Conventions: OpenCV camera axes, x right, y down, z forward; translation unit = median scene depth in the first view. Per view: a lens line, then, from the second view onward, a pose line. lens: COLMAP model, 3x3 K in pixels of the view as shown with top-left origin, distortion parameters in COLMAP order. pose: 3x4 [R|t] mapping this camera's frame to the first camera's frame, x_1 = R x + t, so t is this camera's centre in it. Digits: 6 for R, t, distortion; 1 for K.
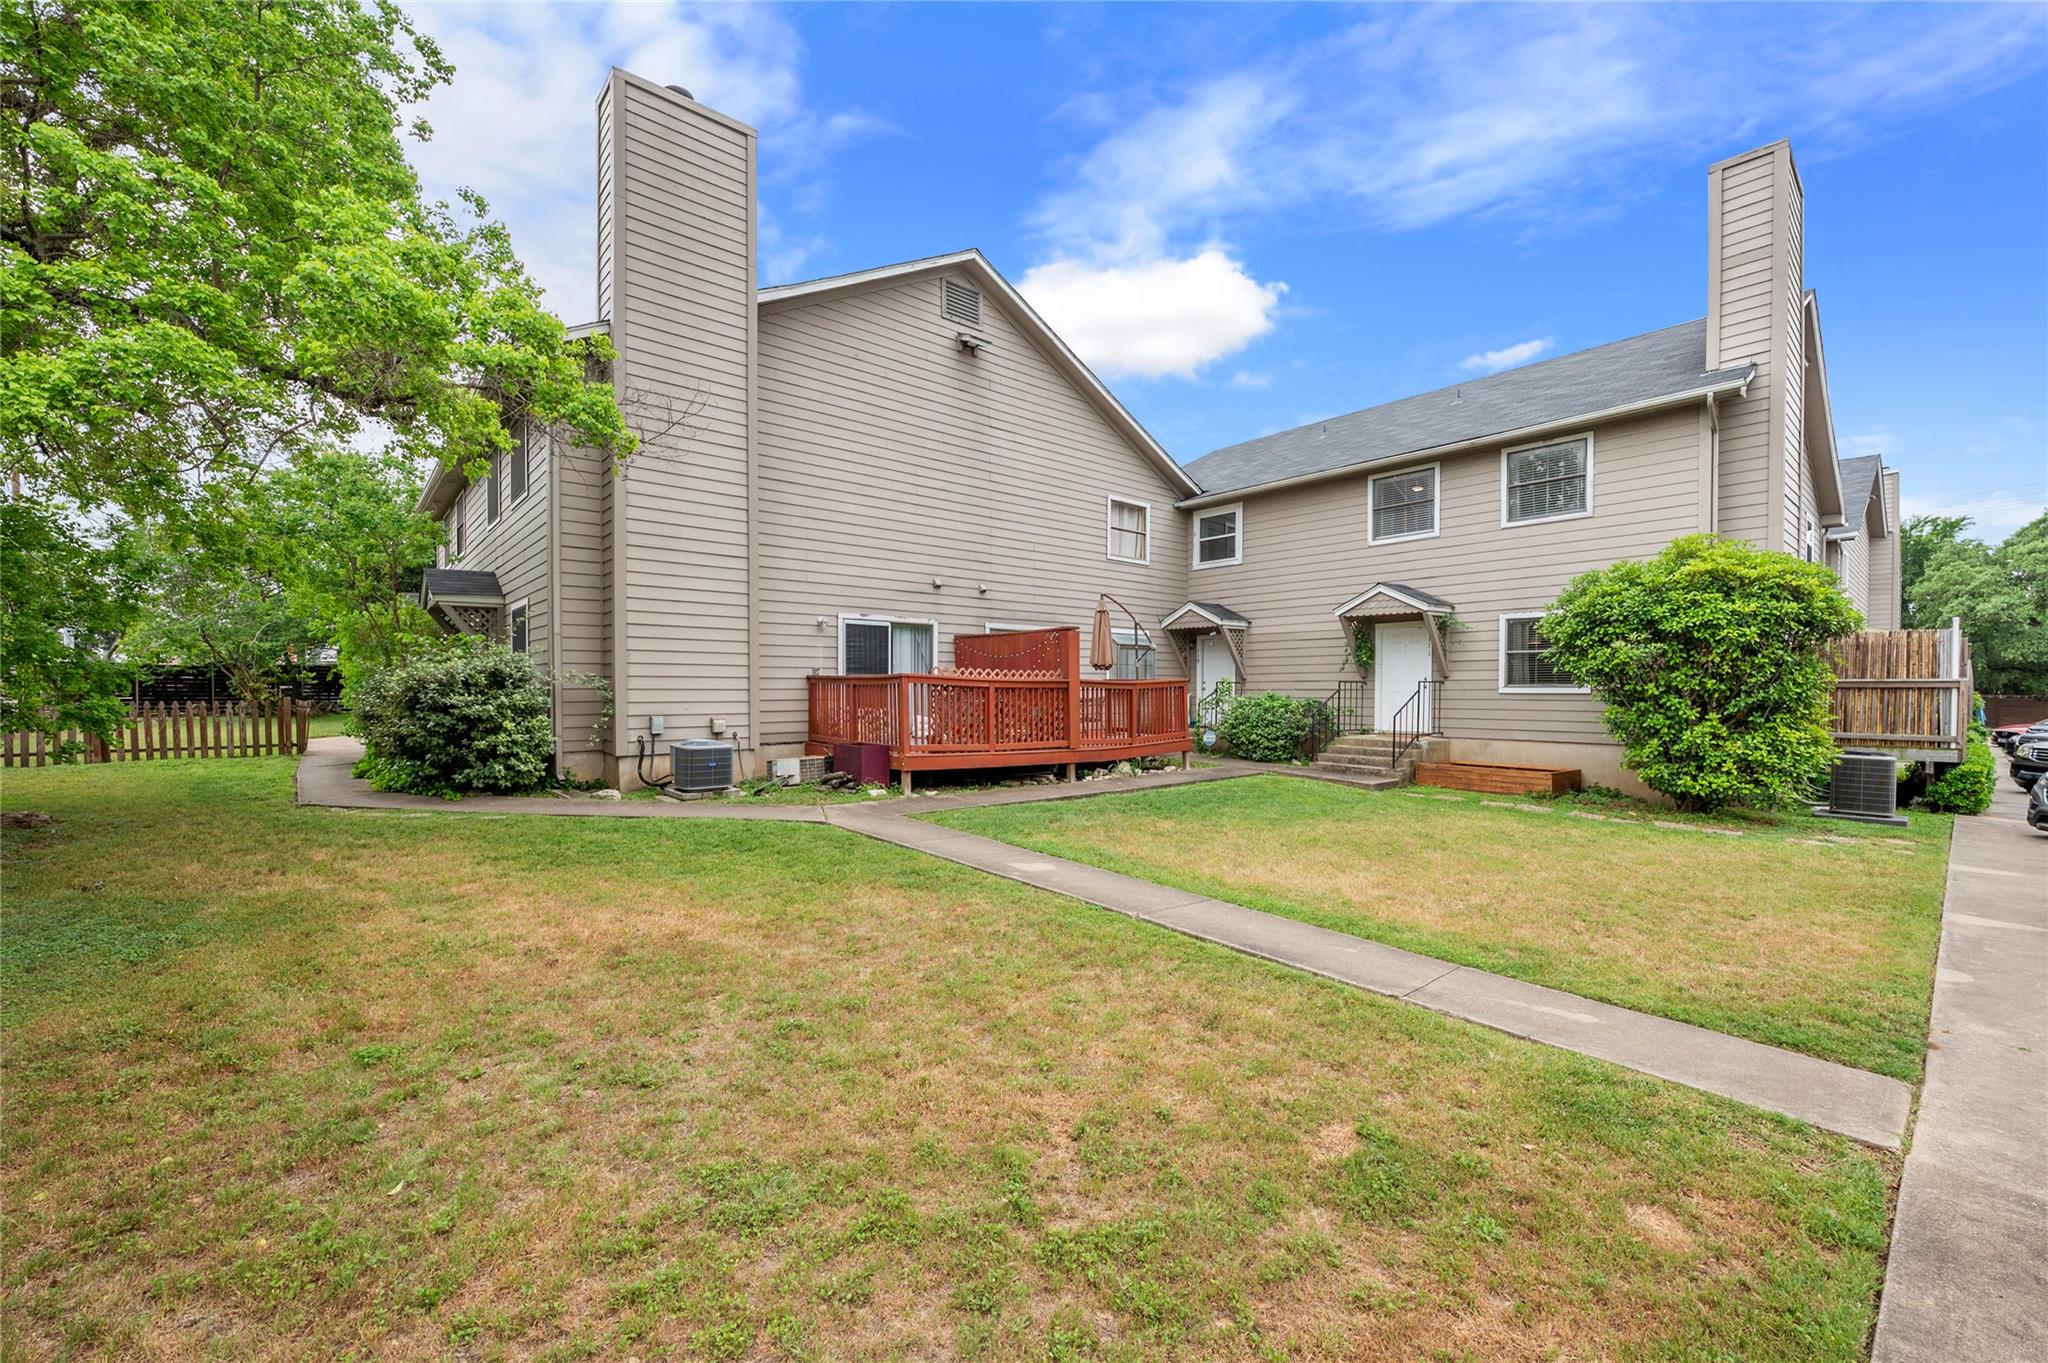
lens RADIAL K [[816.1, 0, 1029.1], [0, 816.1, 688.6], [0, 0, 1]] dist [-0.001096, -0.000047]
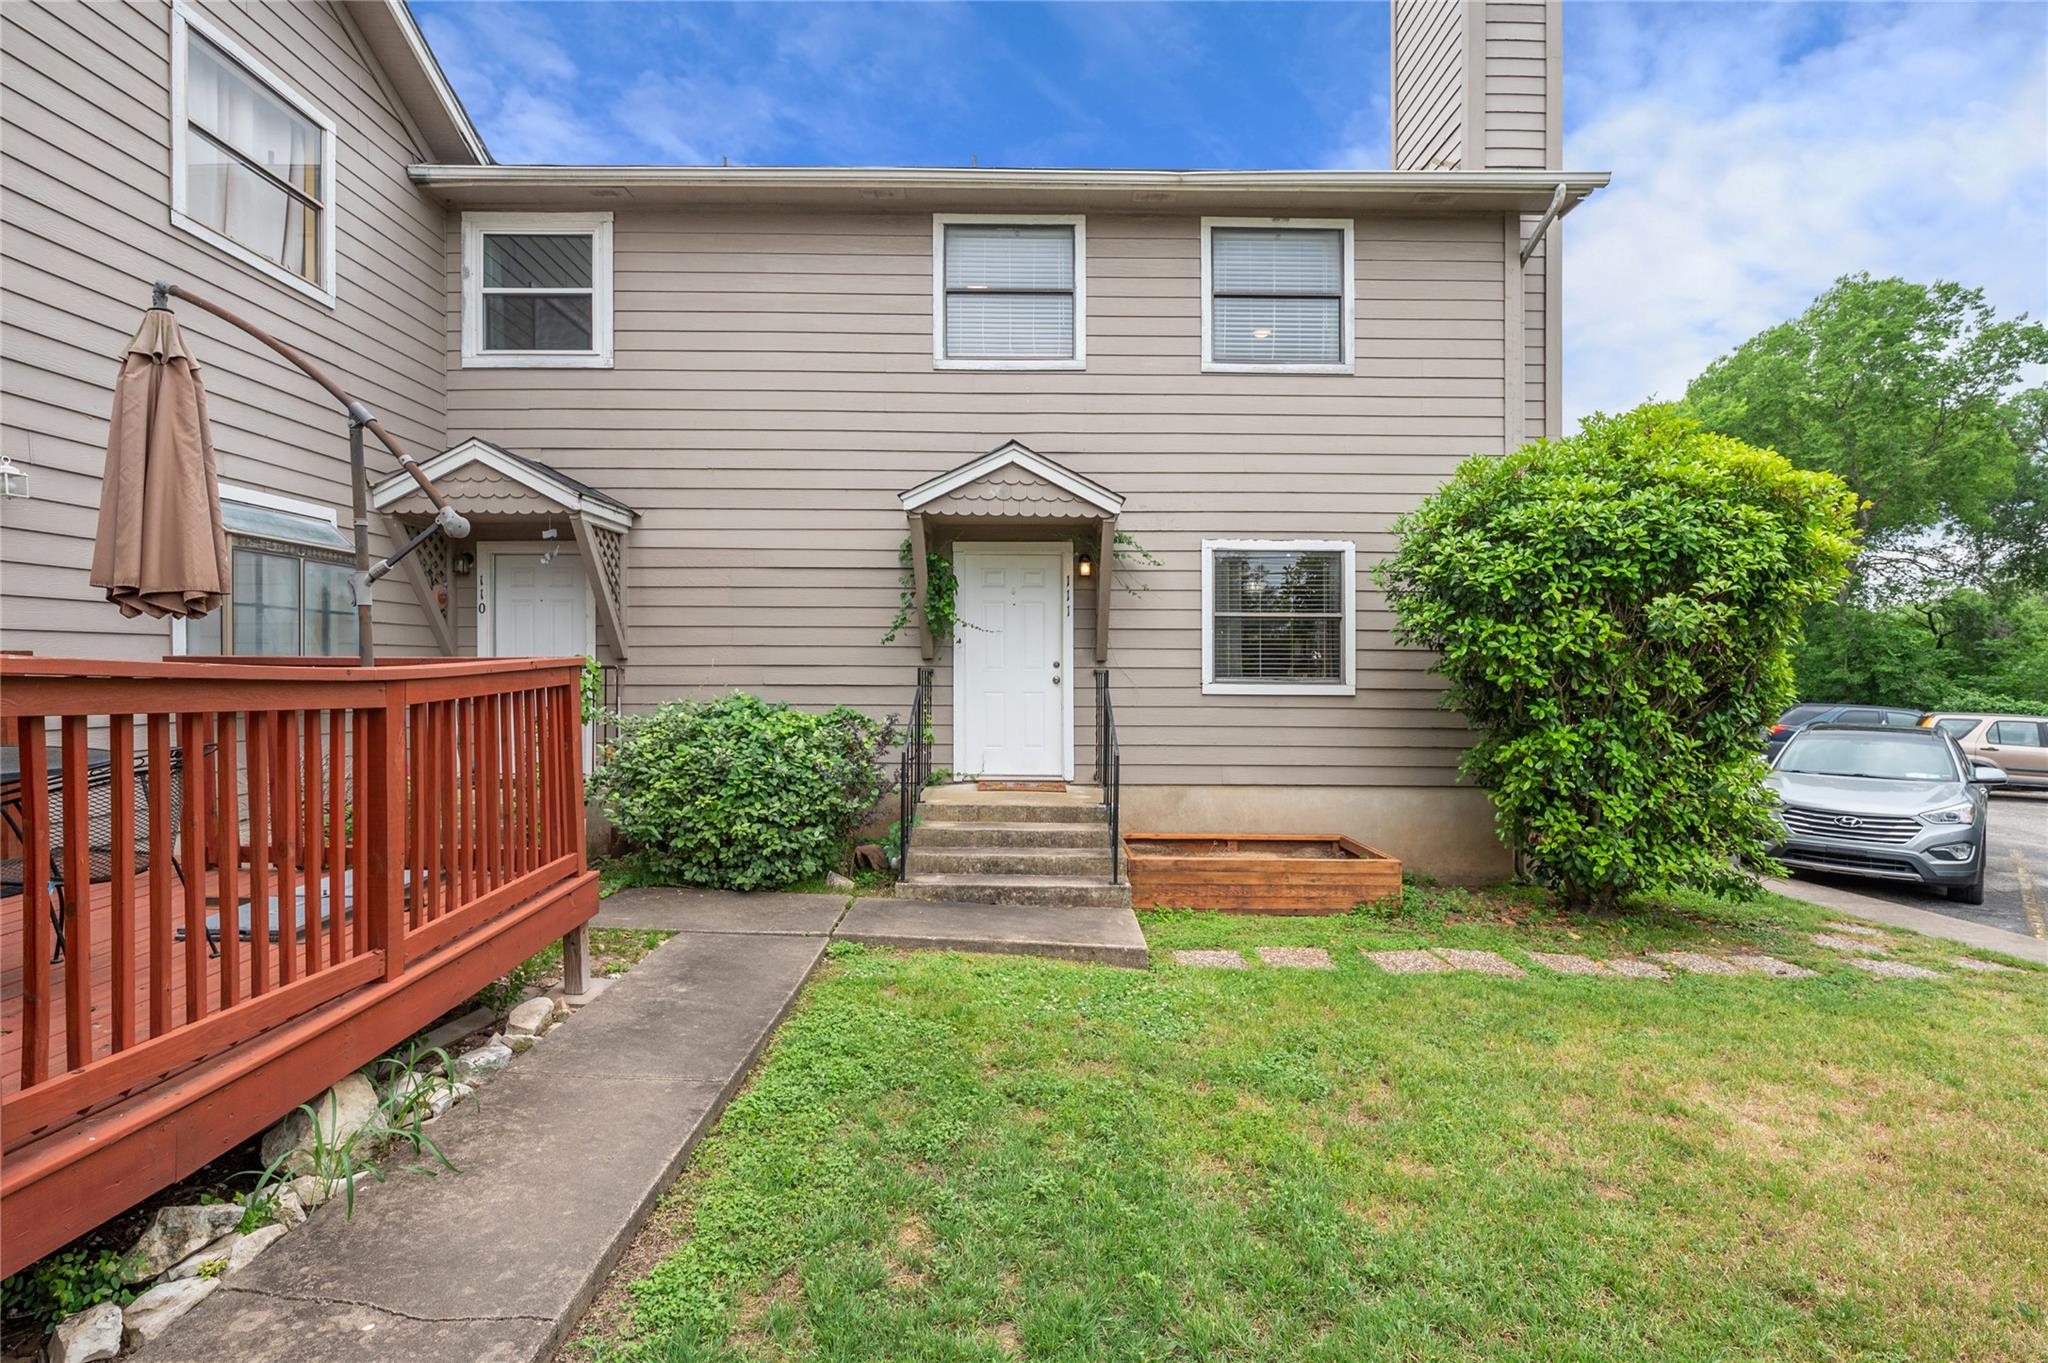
lens RADIAL K [[966.4, 0, 1017.2], [0, 966.4, 690.1], [0, 0, 1]] dist [-0.002030, -0.000683]
pose [[0.667207, -0.012298, 0.744771, 0.045384], [-0.006174, 0.999738, 0.022038, -0.008640], [-0.744847, -0.019302, 0.666957, 0.613955]]
